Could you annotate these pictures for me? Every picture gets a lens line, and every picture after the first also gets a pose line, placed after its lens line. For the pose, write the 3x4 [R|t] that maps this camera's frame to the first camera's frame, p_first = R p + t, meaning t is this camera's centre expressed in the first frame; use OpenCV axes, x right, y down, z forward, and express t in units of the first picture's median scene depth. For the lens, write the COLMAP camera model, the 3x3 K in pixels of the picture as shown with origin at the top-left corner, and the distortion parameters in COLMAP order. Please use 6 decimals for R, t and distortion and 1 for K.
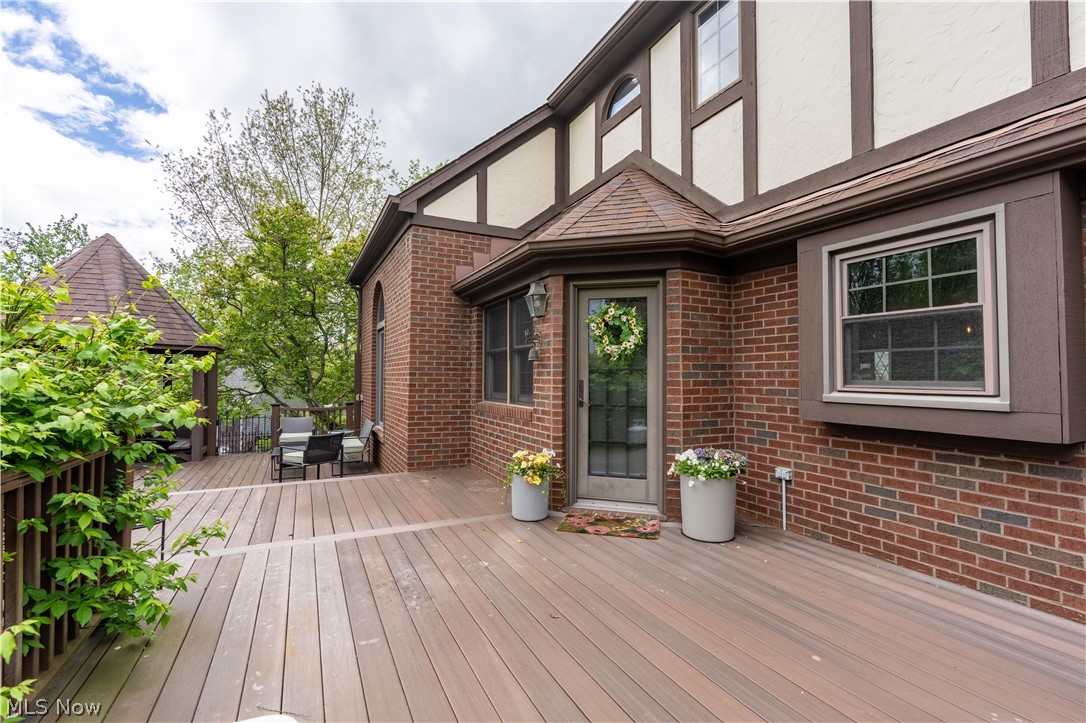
lens RADIAL K [[483.5, 0, 543.0], [0, 483.5, 361.5], [0, 0, 1]] dist [-0.000279, 0.000057]
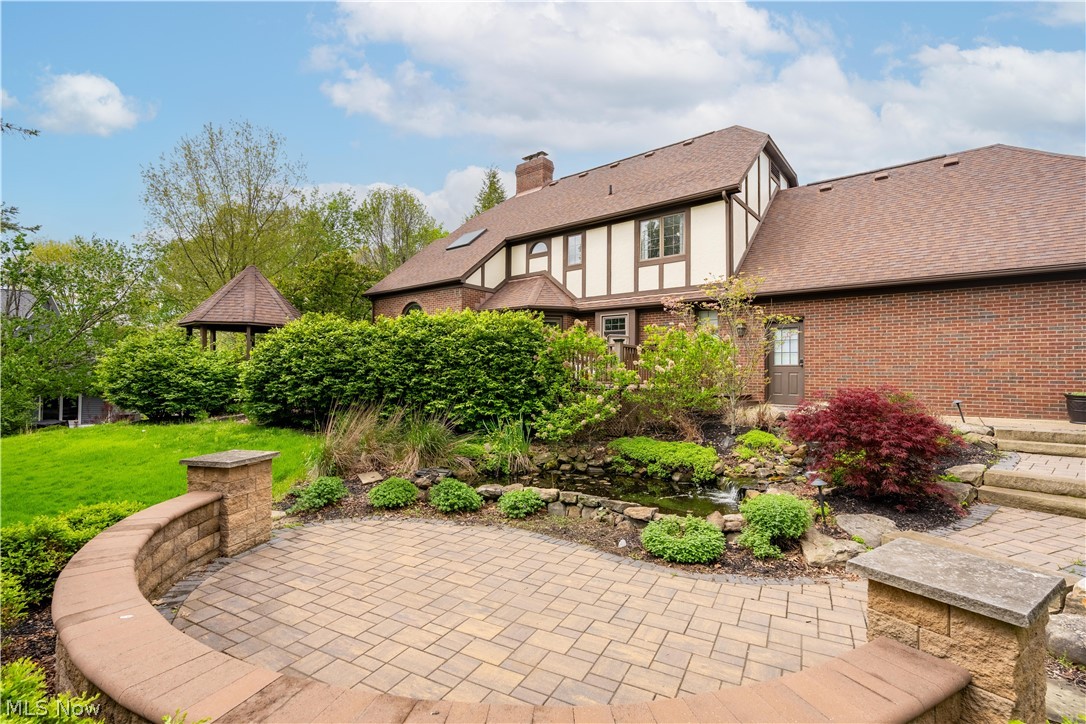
lens RADIAL K [[483.5, 0, 543.0], [0, 483.5, 362.0], [0, 0, 1]] dist [-0.000279, 0.000057]
pose [[0.911877, 0.012528, 0.410273, -1.216259], [-0.015603, 0.999870, 0.004147, 0.129396], [-0.410168, -0.010183, 0.911953, -2.005546]]
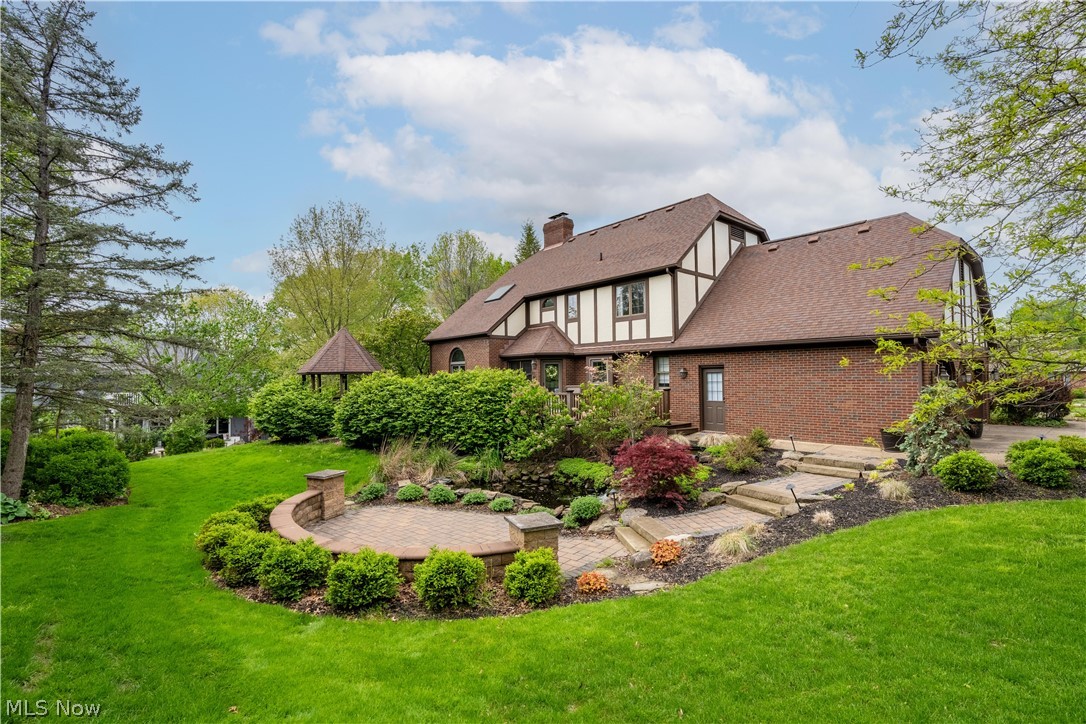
lens RADIAL K [[483.5, 0, 543.0], [0, 483.5, 362.0], [0, 0, 1]] dist [-0.000279, 0.000057]
pose [[0.968205, -0.011165, 0.249910, -0.989087], [0.011733, 0.999931, -0.000780, -0.141406], [-0.249884, 0.003688, 0.968269, -3.140831]]
